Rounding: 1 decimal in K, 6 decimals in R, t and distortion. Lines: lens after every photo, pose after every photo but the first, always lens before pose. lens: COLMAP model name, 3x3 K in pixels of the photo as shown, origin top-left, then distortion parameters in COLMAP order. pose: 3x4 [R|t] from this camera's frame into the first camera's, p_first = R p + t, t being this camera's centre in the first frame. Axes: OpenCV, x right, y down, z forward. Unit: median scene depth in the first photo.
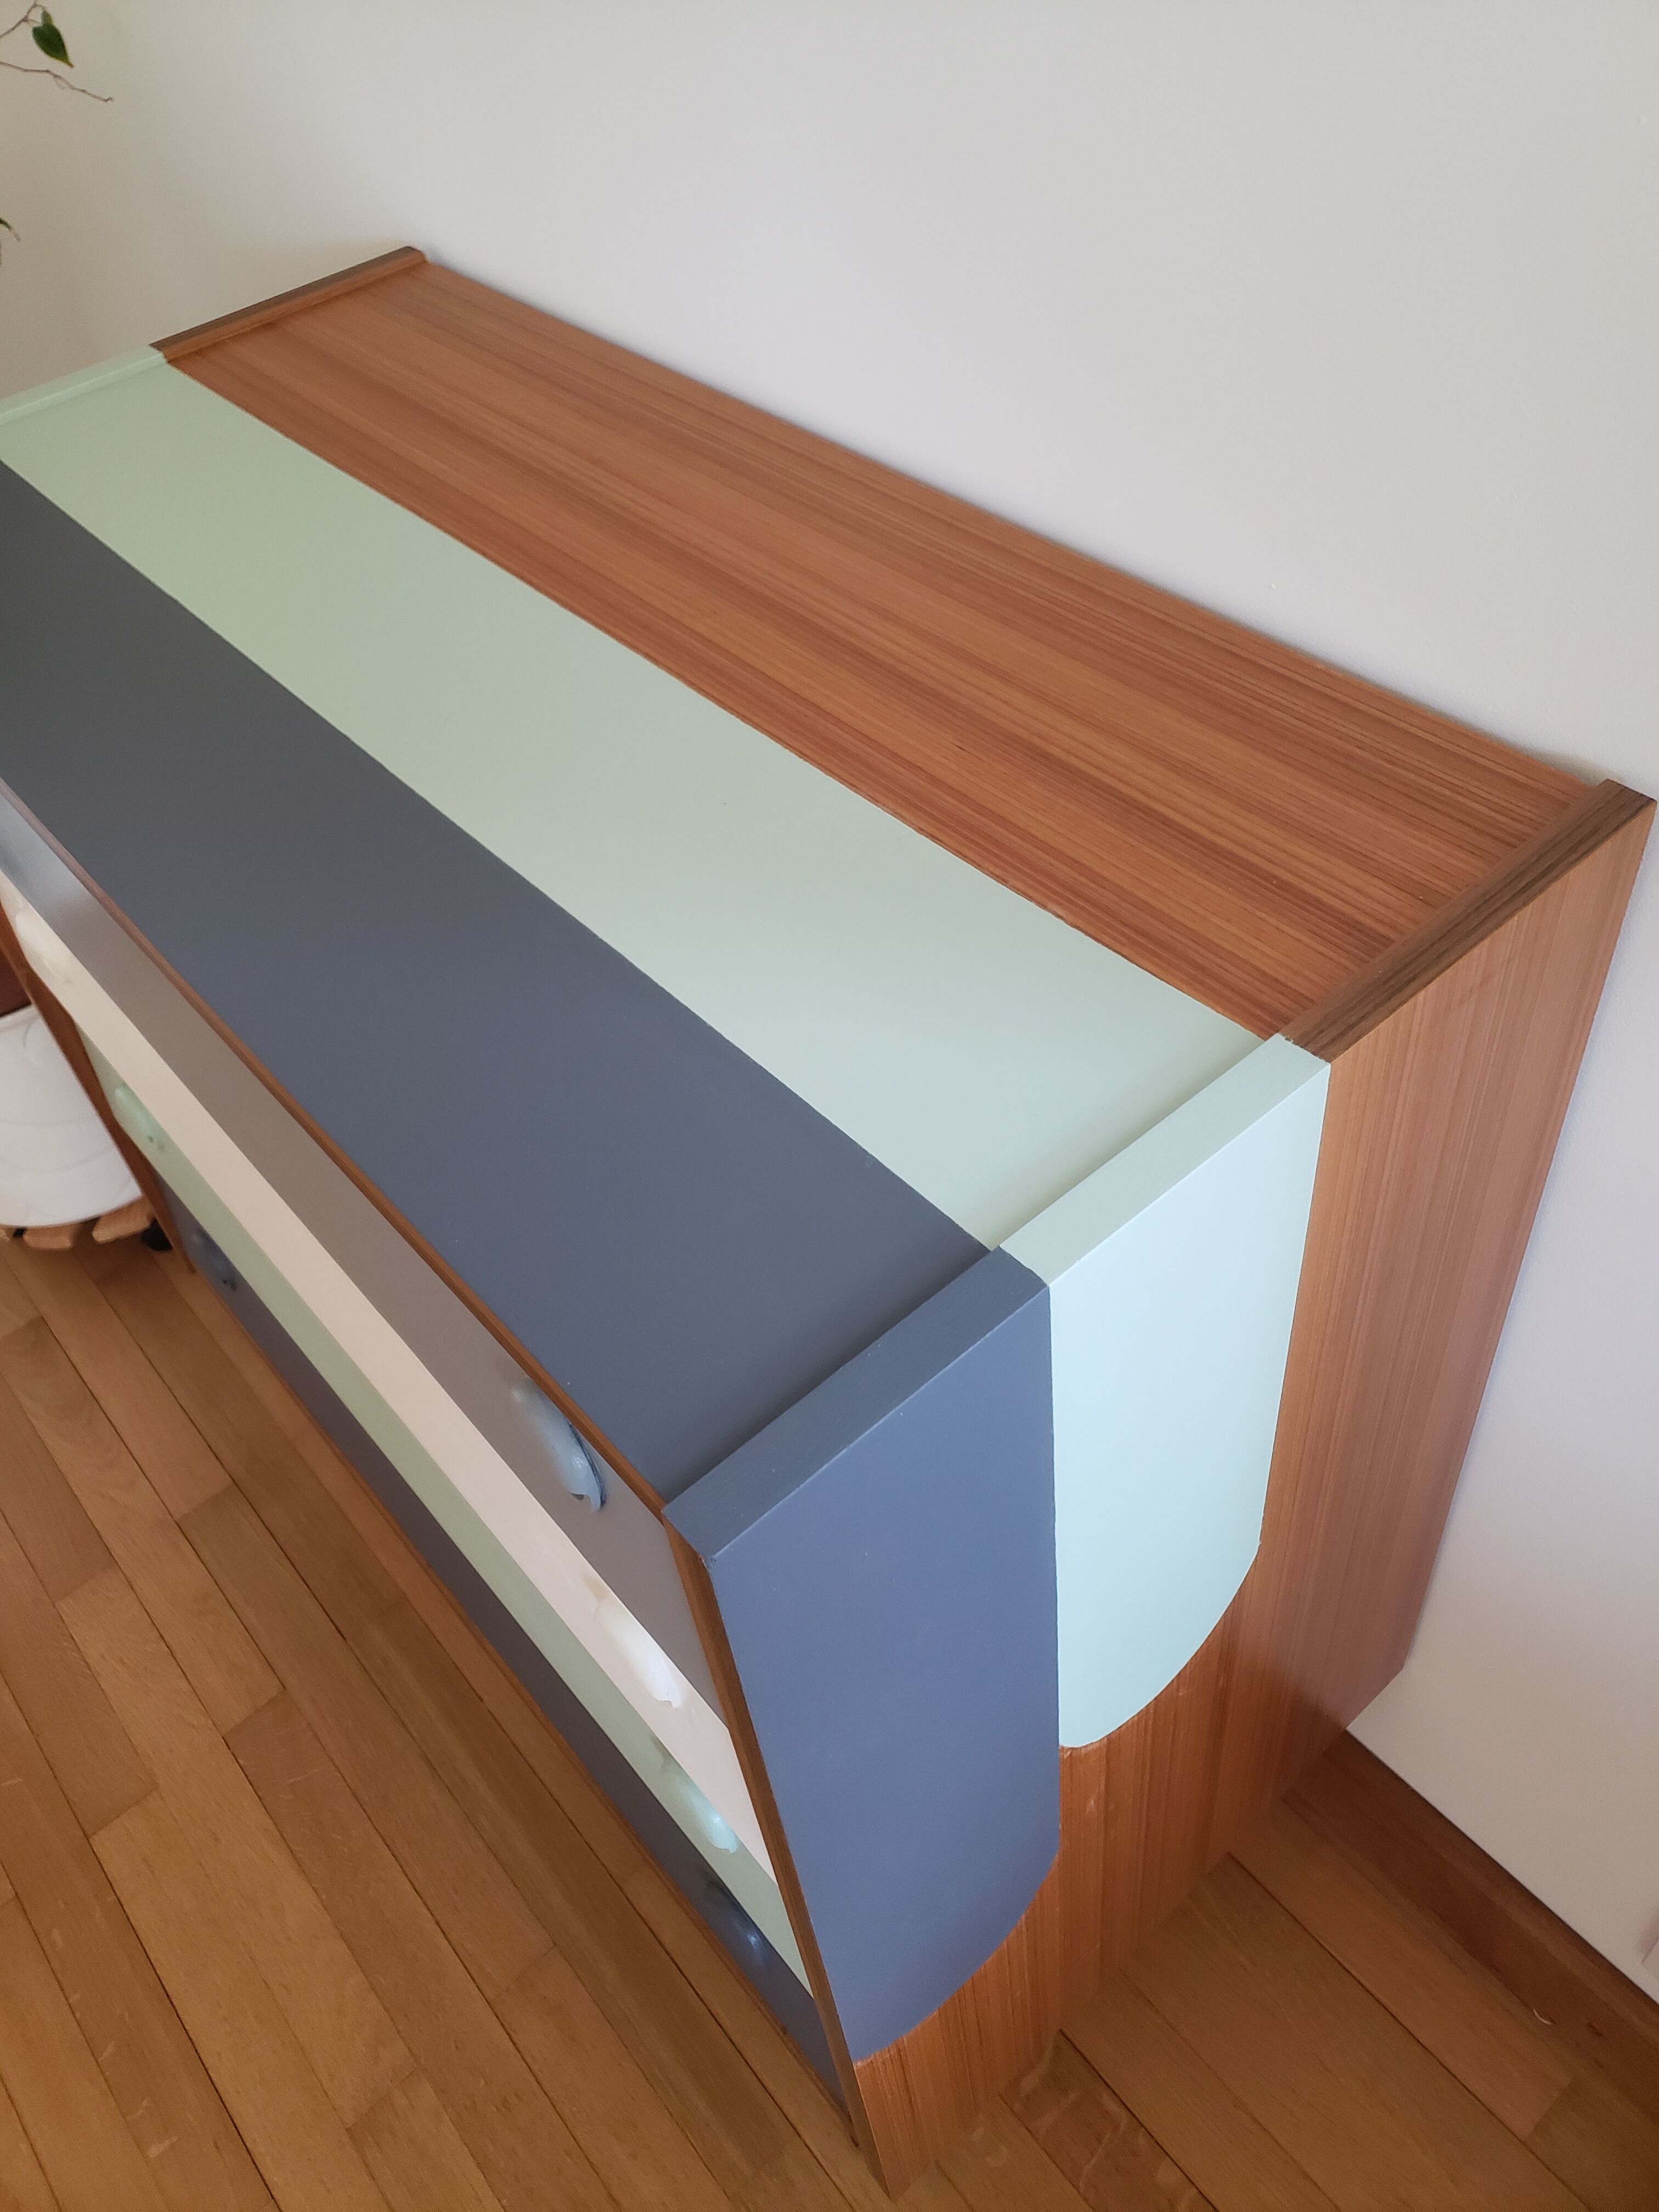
lens RADIAL K [[1746.3, 0, 815.0], [0, 1746.3, 1068.0], [0, 0, 1]] dist [0.010838, 0.012056]
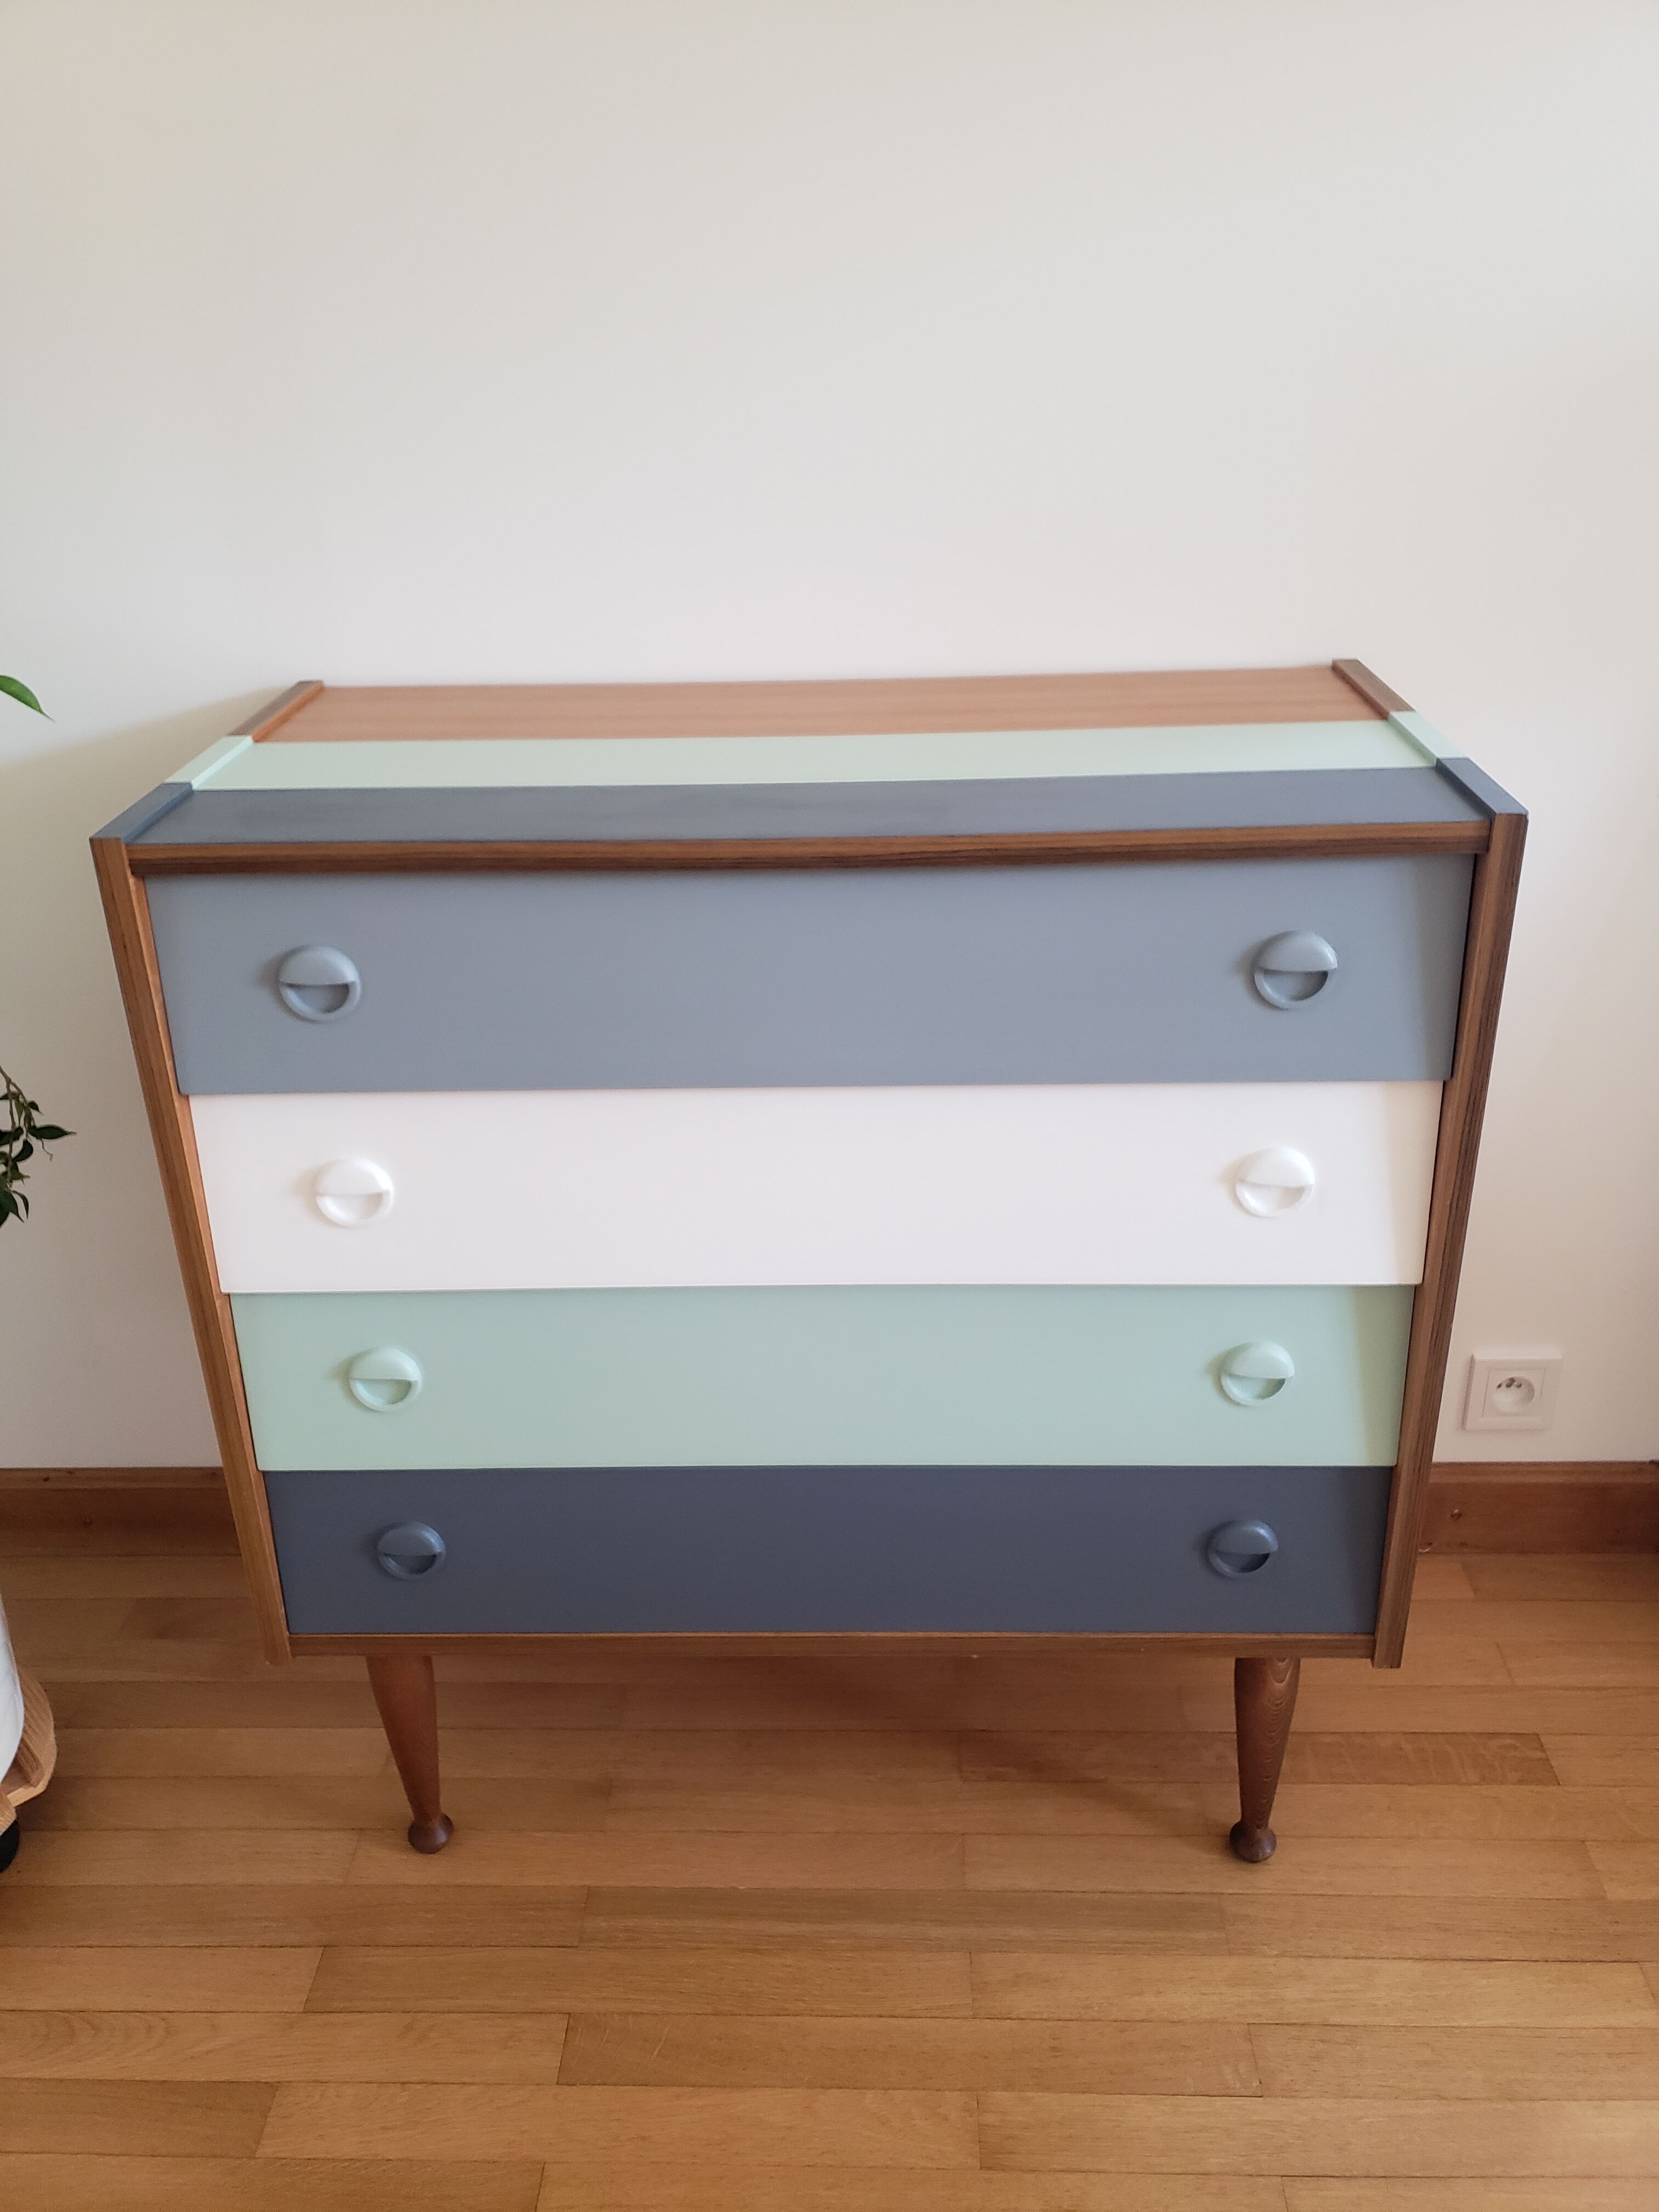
lens RADIAL K [[1746.3, 0, 834.4], [0, 1746.3, 1097.8], [0, 0, 1]] dist [0.010838, 0.012056]
pose [[0.664337, -0.249845, 0.704439, -0.860983], [0.502098, 0.847332, -0.172990, 0.192778], [-0.553673, 0.468621, 0.688361, 0.029894]]
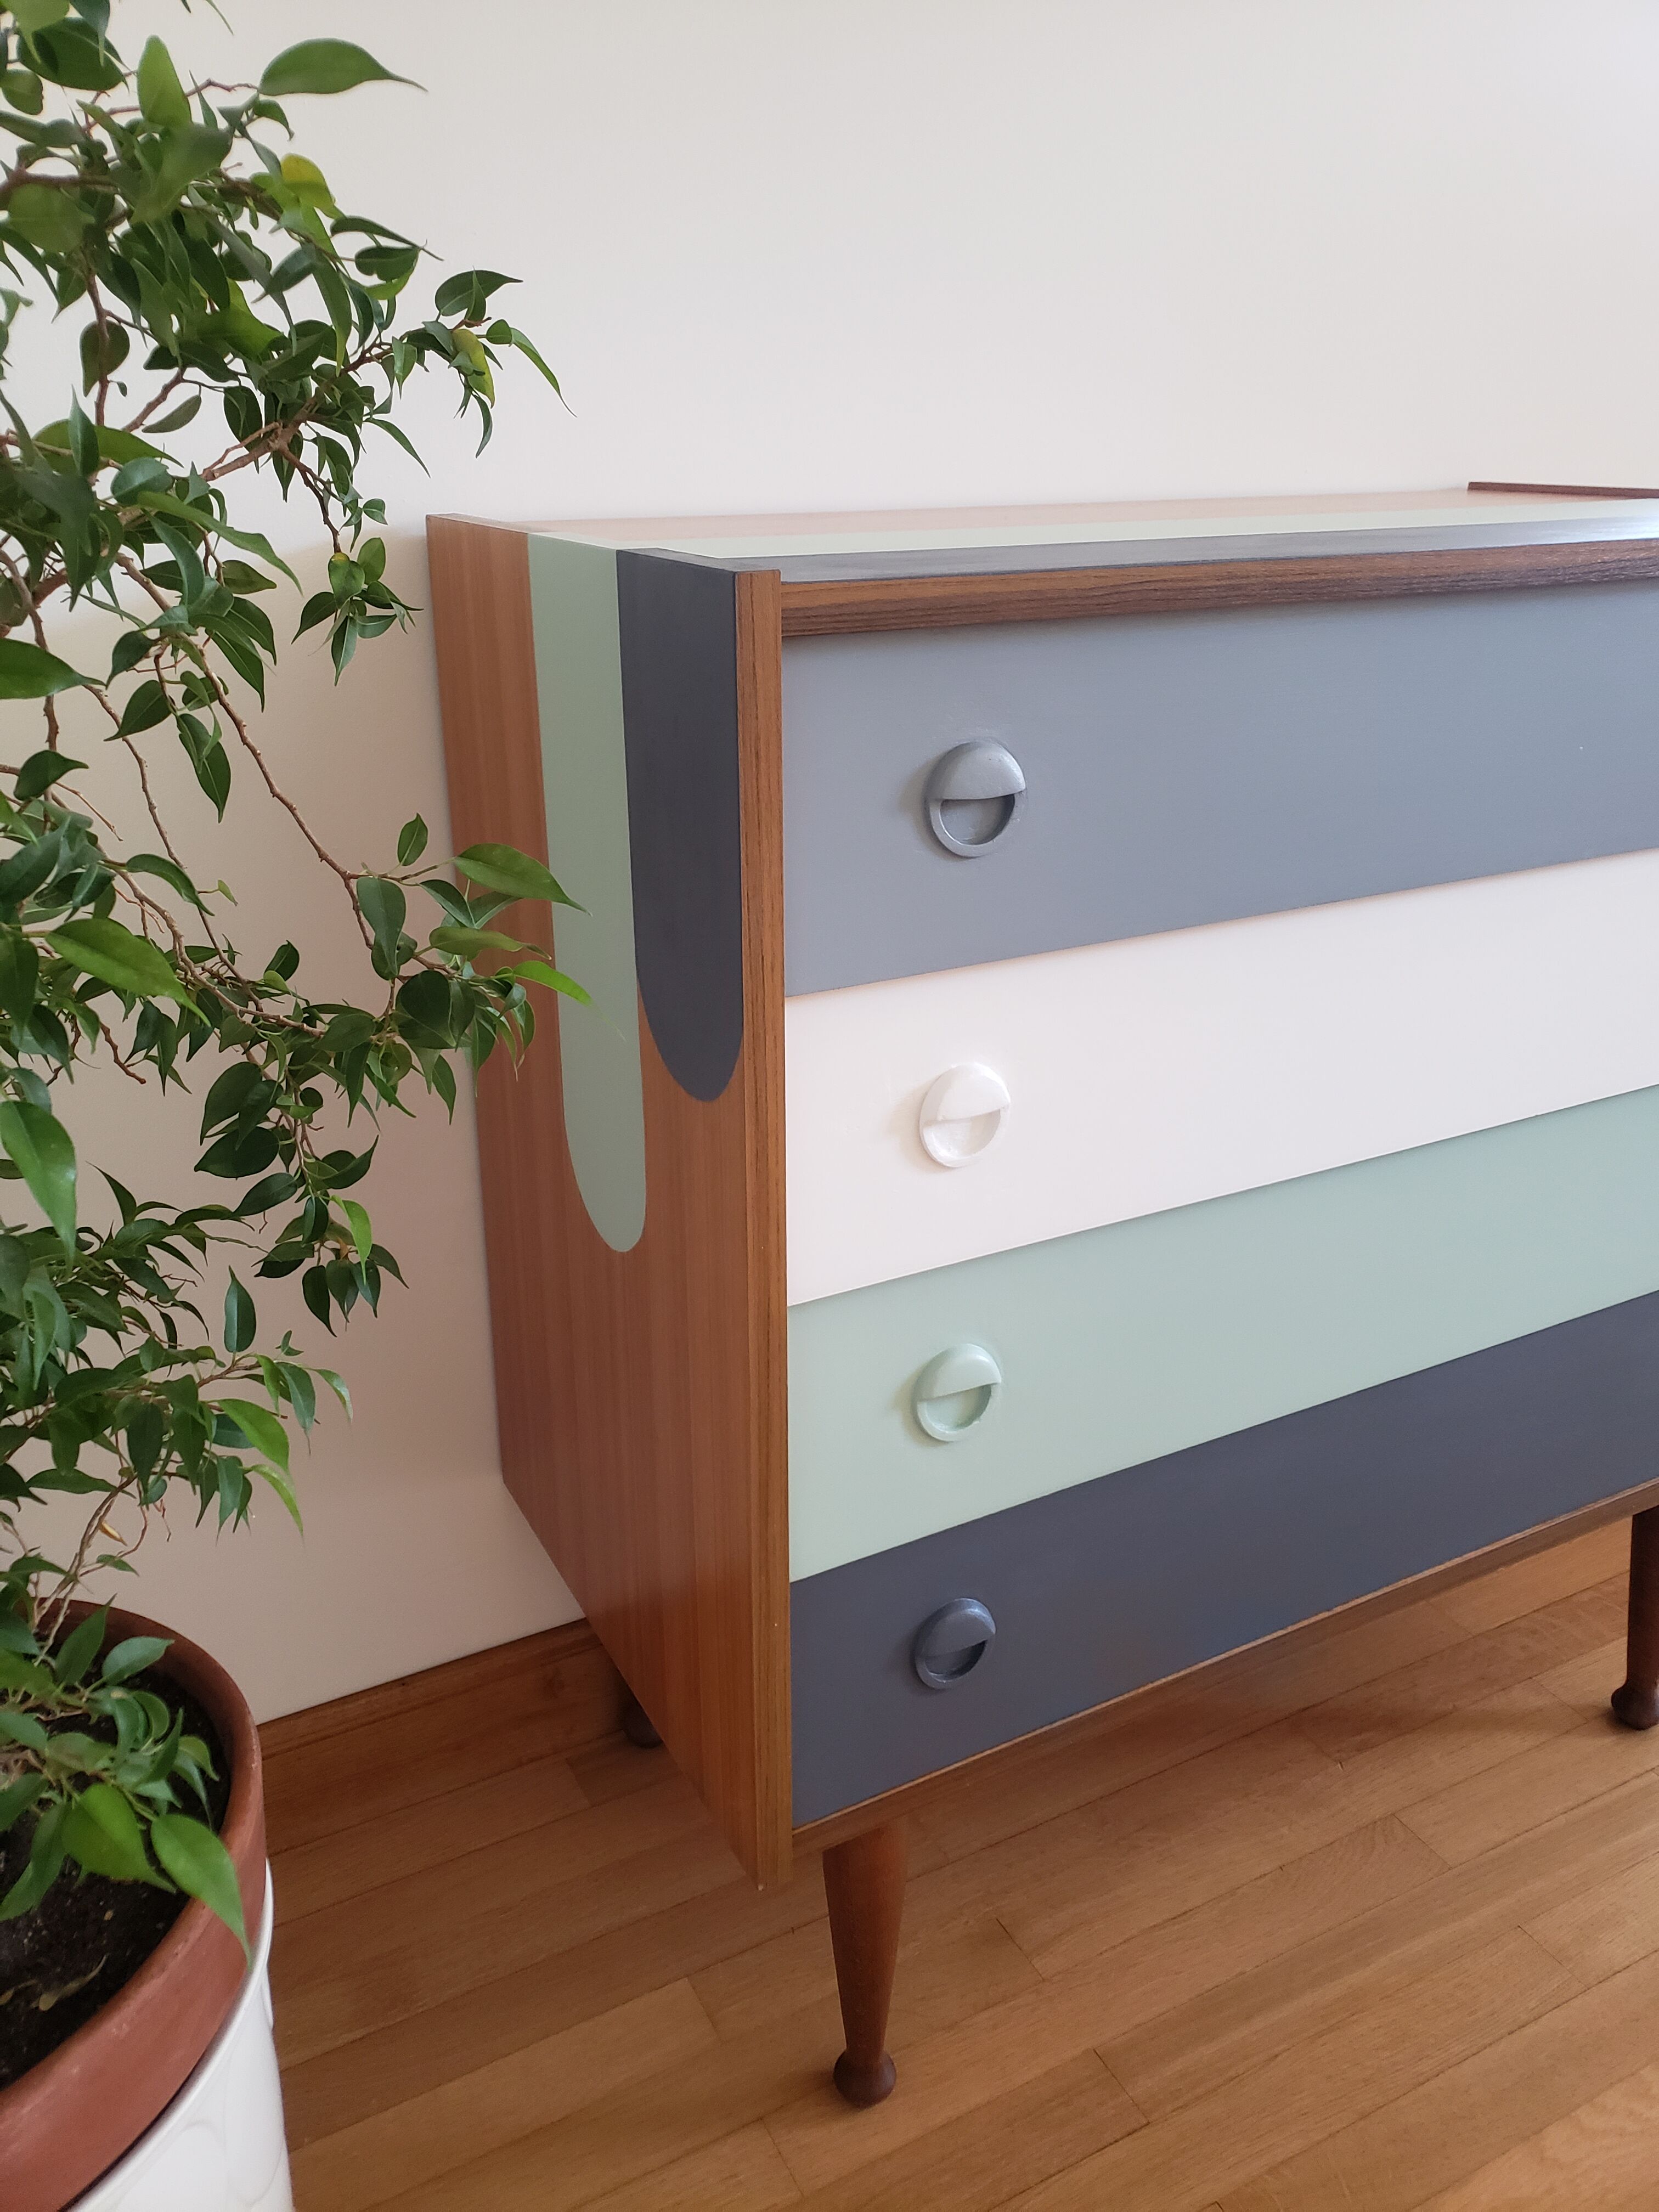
lens RADIAL K [[1746.3, 0, 820.1], [0, 1746.3, 1090.6], [0, 0, 1]] dist [0.010838, 0.012056]
pose [[0.206482, -0.261222, 0.942936, -1.018627], [0.686820, 0.725073, 0.050469, -0.139051], [-0.696882, 0.637206, 0.329127, 0.668101]]
